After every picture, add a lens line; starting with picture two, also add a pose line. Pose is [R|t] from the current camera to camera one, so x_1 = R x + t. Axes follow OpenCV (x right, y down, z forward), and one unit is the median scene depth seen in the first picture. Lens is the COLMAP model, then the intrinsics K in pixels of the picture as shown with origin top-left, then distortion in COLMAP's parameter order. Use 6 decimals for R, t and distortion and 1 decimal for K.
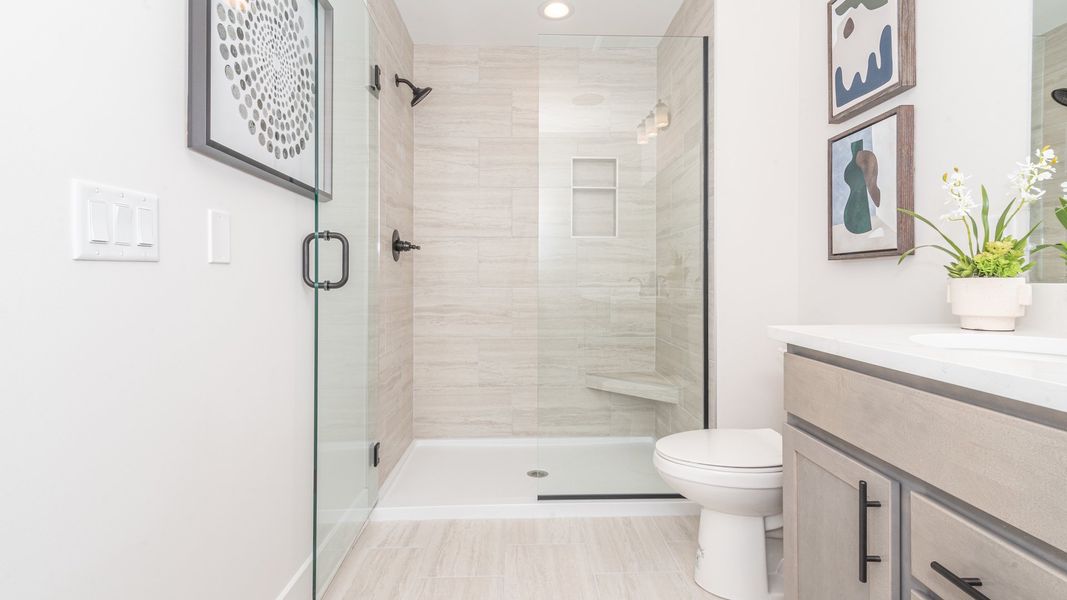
lens RADIAL K [[498.8, 0, 553.8], [0, 498.8, 281.3], [0, 0, 1]] dist [0.026037, -0.001896]
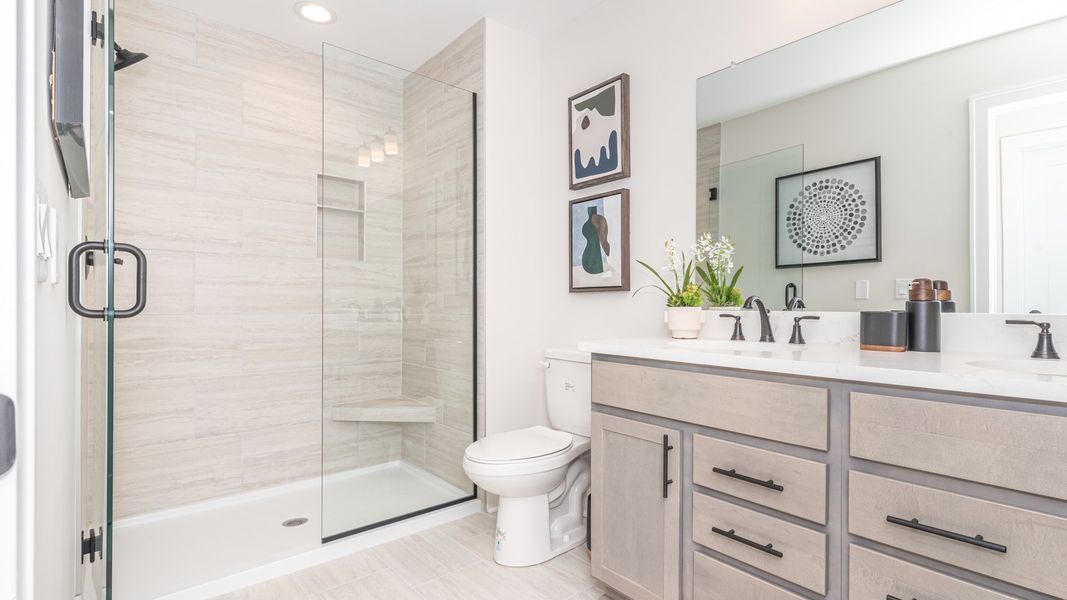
lens RADIAL K [[498.8, 0, 565.7], [0, 498.8, 306.0], [0, 0, 1]] dist [0.026037, -0.001896]
pose [[0.773286, 0.003717, 0.634047, -0.304915], [-0.002997, 0.999993, -0.002208, -0.003128], [-0.634050, -0.000193, 0.773292, -0.009681]]
